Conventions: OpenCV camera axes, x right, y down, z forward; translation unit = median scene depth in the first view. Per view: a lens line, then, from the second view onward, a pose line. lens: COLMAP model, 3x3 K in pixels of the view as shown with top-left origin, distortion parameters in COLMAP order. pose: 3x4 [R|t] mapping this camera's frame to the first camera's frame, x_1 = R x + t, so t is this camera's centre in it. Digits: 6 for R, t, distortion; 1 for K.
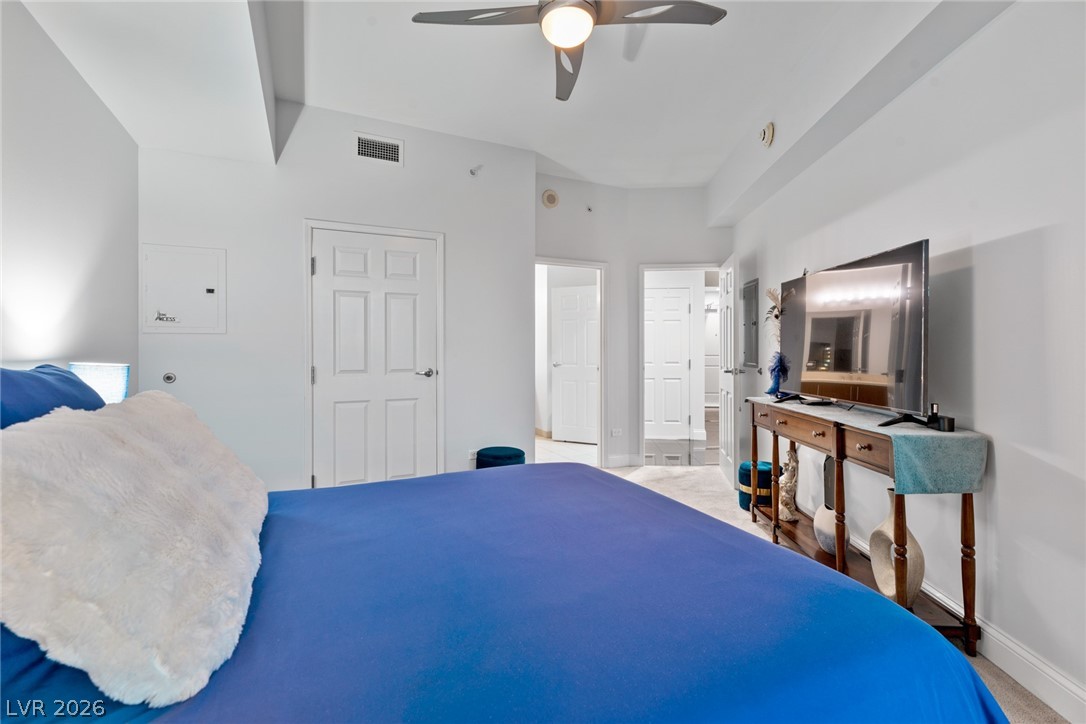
lens RADIAL K [[481.8, 0, 542.0], [0, 481.8, 358.8], [0, 0, 1]] dist [0.006681, -0.000434]
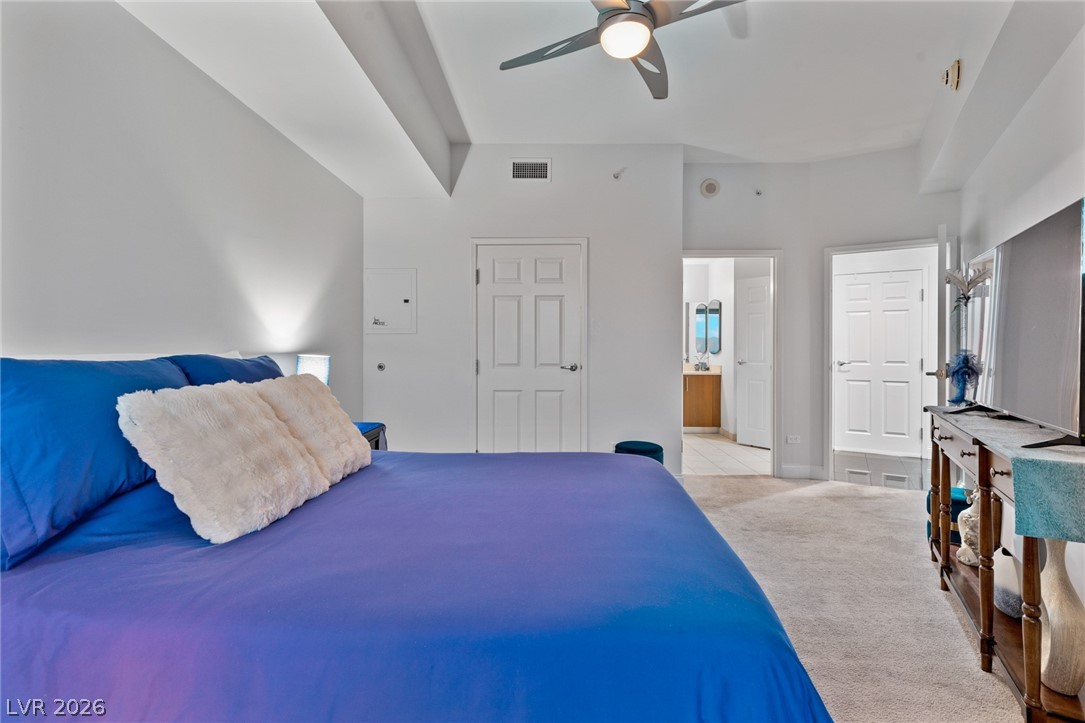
lens RADIAL K [[485.4, 0, 540.3], [0, 485.4, 357.6], [0, 0, 1]] dist [0.006640, -0.000451]
pose [[0.897612, 0.011983, -0.440624, 0.193289], [-0.009399, 0.999923, 0.008048, -0.001284], [0.440687, -0.003082, 0.897656, -0.017707]]
